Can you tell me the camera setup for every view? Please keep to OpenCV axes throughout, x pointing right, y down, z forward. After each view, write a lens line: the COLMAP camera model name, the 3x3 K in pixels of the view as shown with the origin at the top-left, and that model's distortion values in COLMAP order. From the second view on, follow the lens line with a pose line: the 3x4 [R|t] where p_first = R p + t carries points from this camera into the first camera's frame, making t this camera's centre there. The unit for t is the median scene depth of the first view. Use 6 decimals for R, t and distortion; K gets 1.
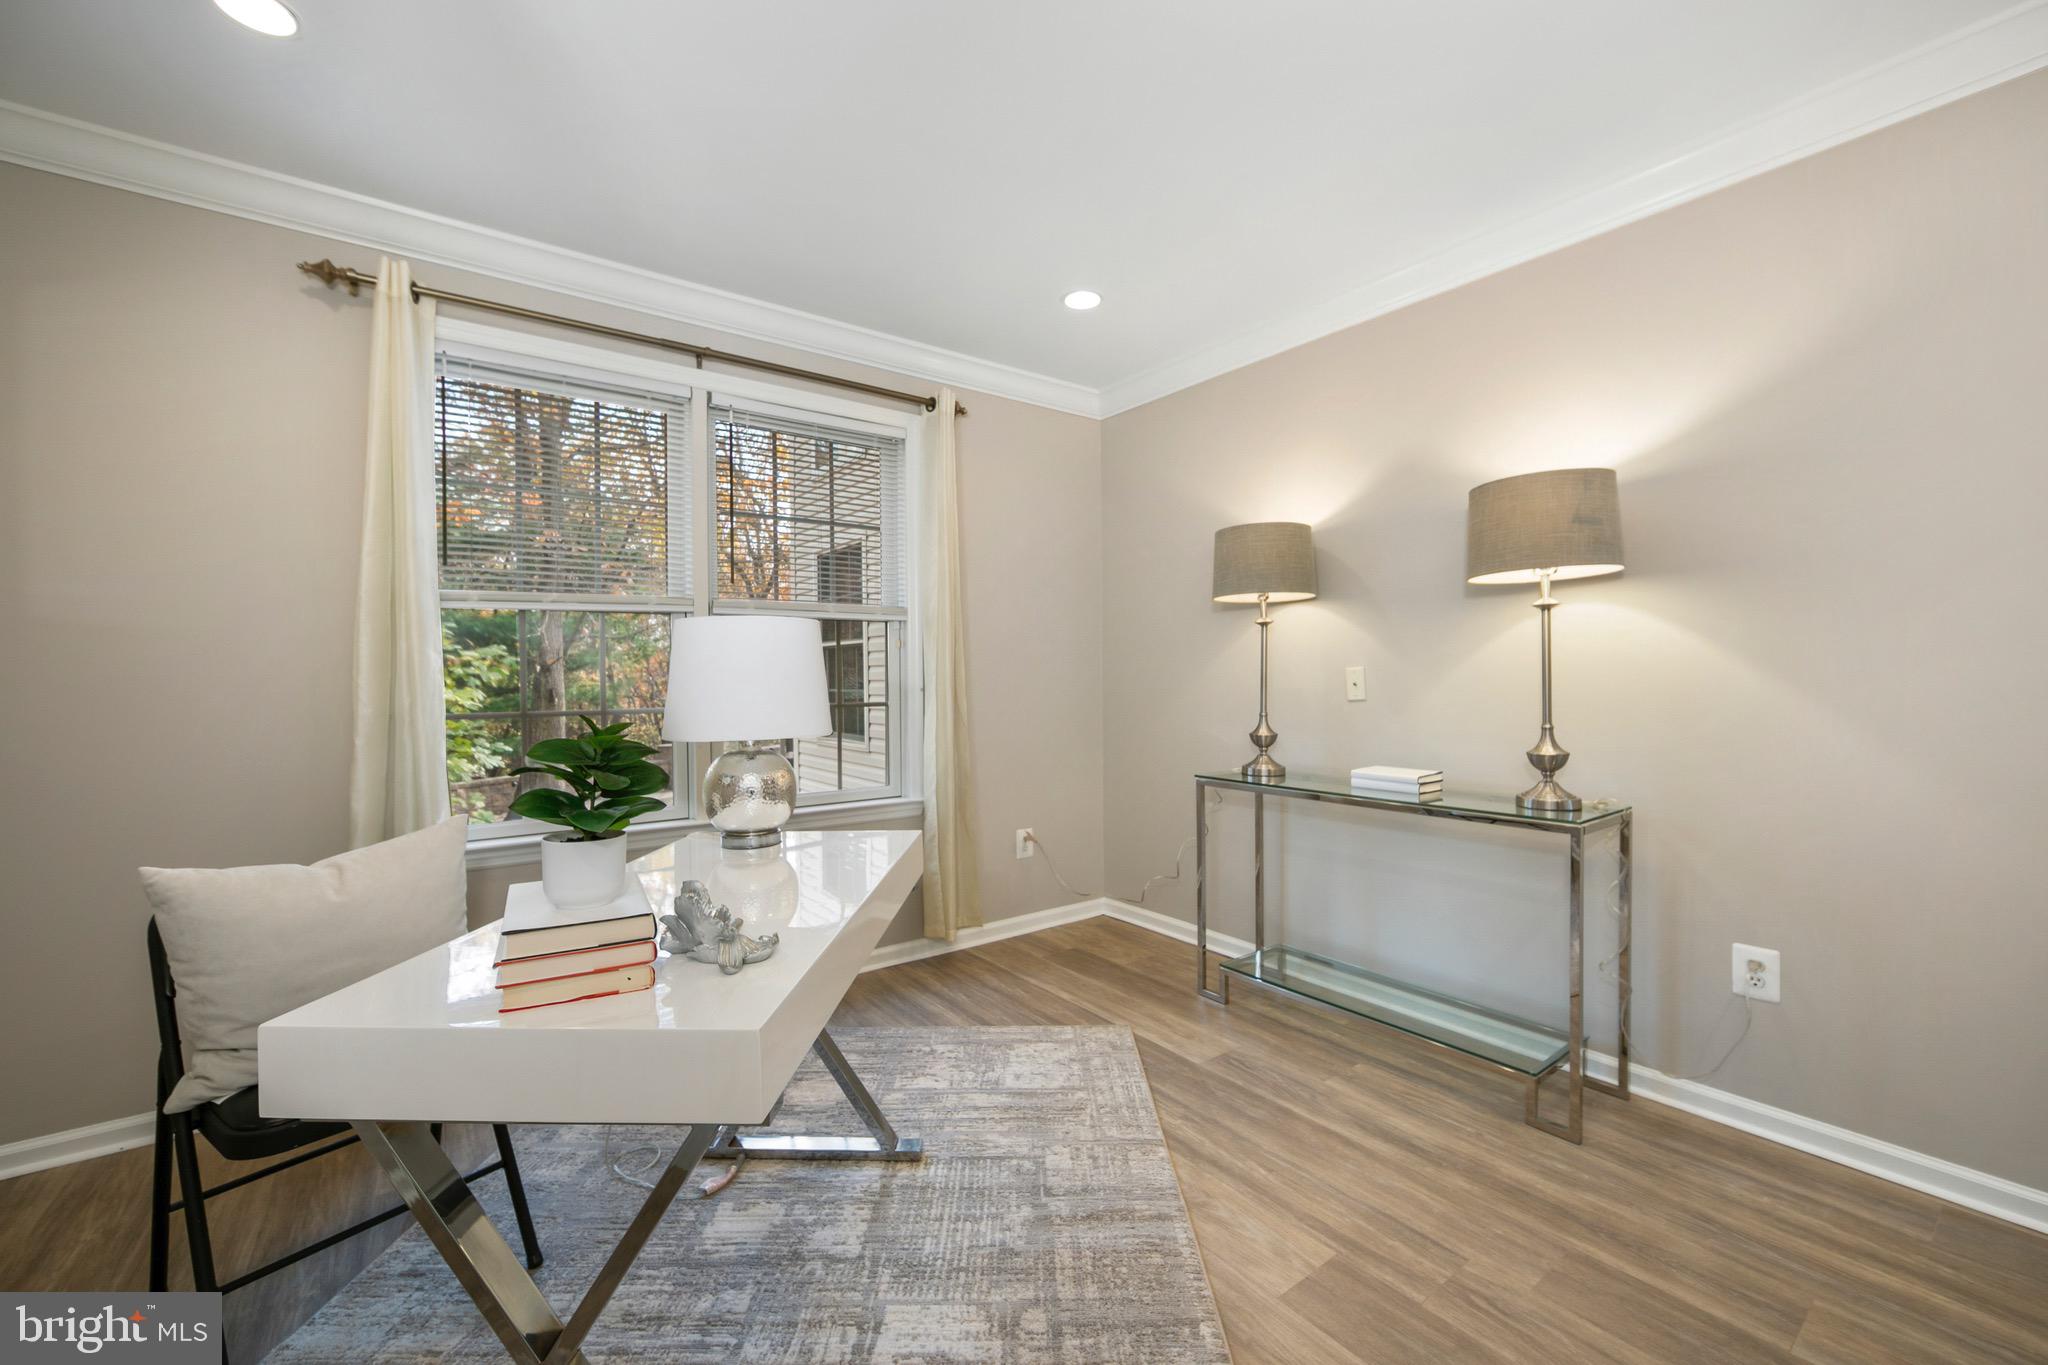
lens RADIAL K [[818.7, 0, 1023.7], [0, 818.7, 686.1], [0, 0, 1]] dist [-0.011424, 0.000024]
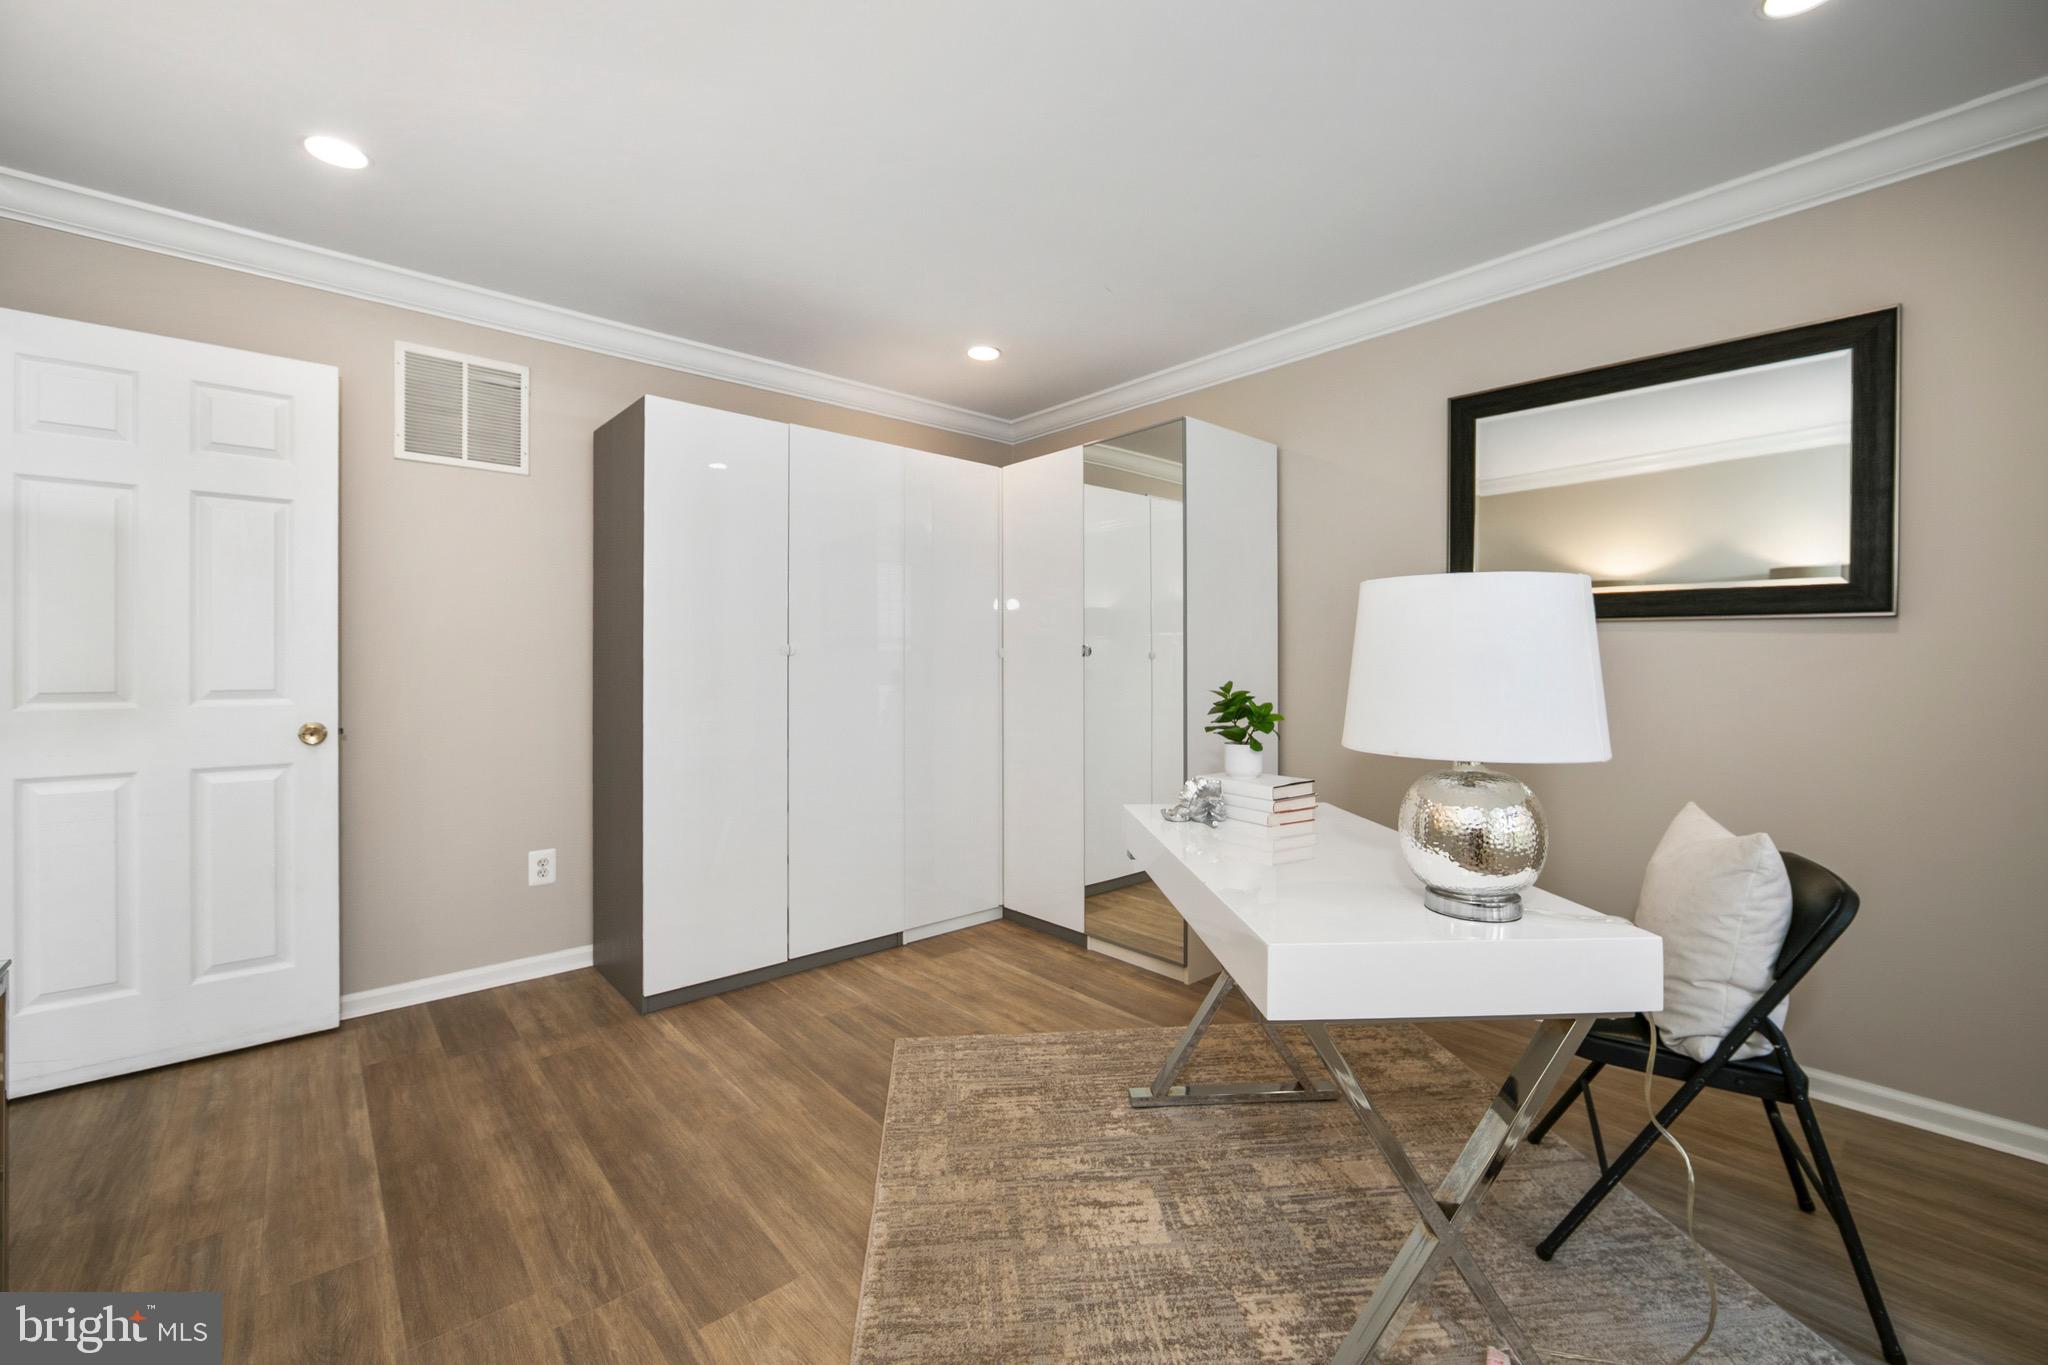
lens RADIAL K [[828.0, 0, 1030.2], [0, 828.0, 658.0], [0, 0, 1]] dist [-0.007474, -0.000185]
pose [[-0.995824, 0.011801, -0.090529, 0.072908], [0.010951, 0.999891, 0.009876, -0.020747], [0.090636, 0.008843, -0.995845, 1.368877]]
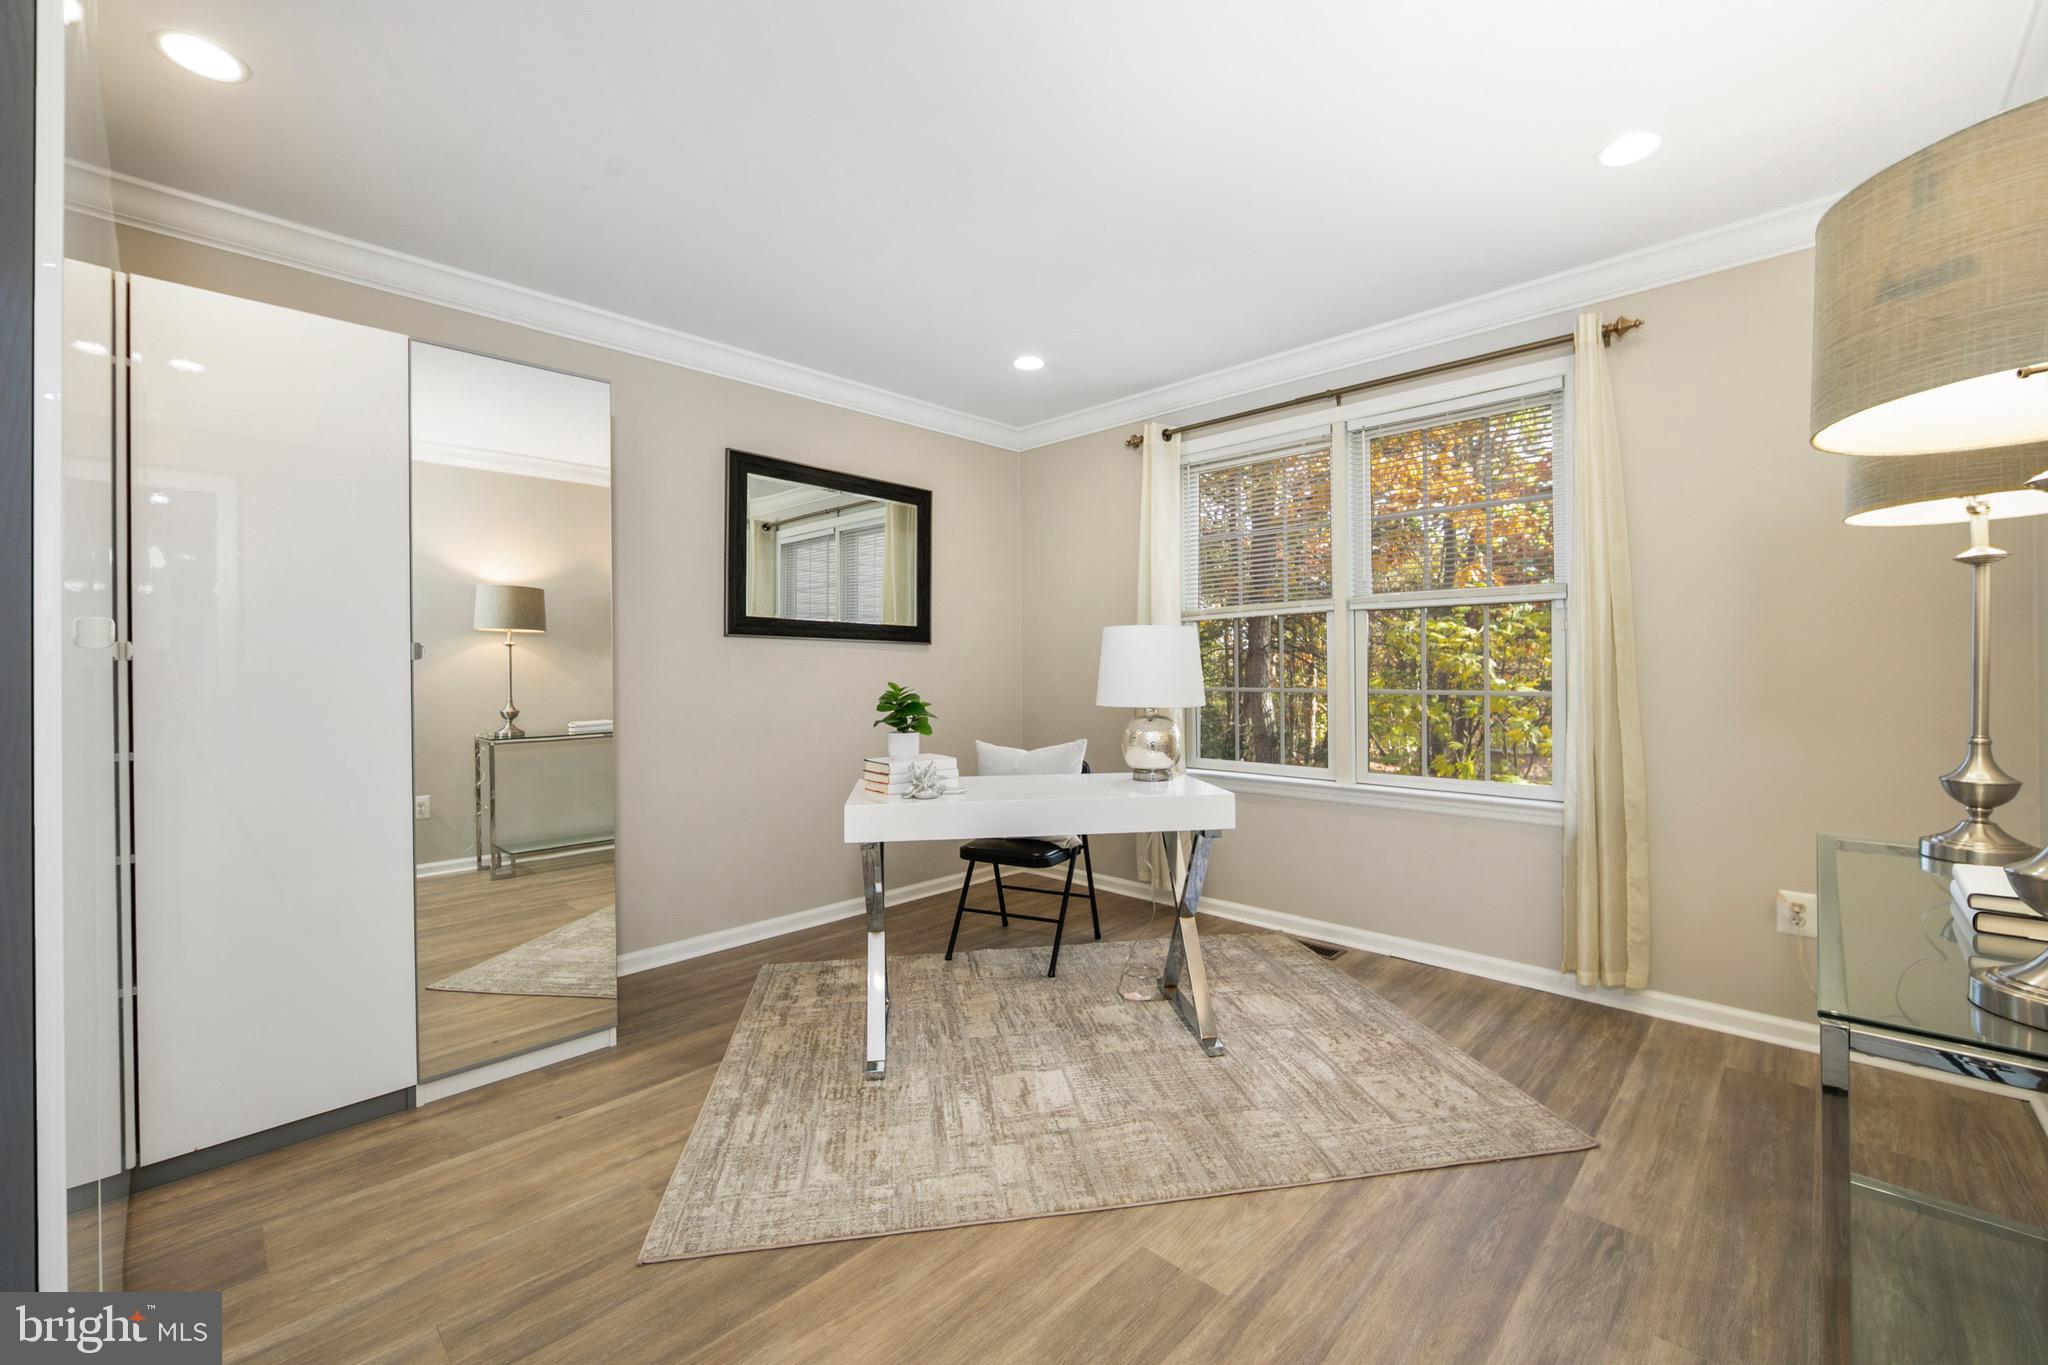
lens RADIAL K [[823.4, 0, 1032.7], [0, 823.4, 673.1], [0, 0, 1]] dist [-0.009734, -0.000255]
pose [[0.168511, 0.013209, -0.985611, 0.896121], [-0.011582, 0.999868, 0.011420, -0.007707], [0.985632, 0.009491, 0.168642, 0.446415]]
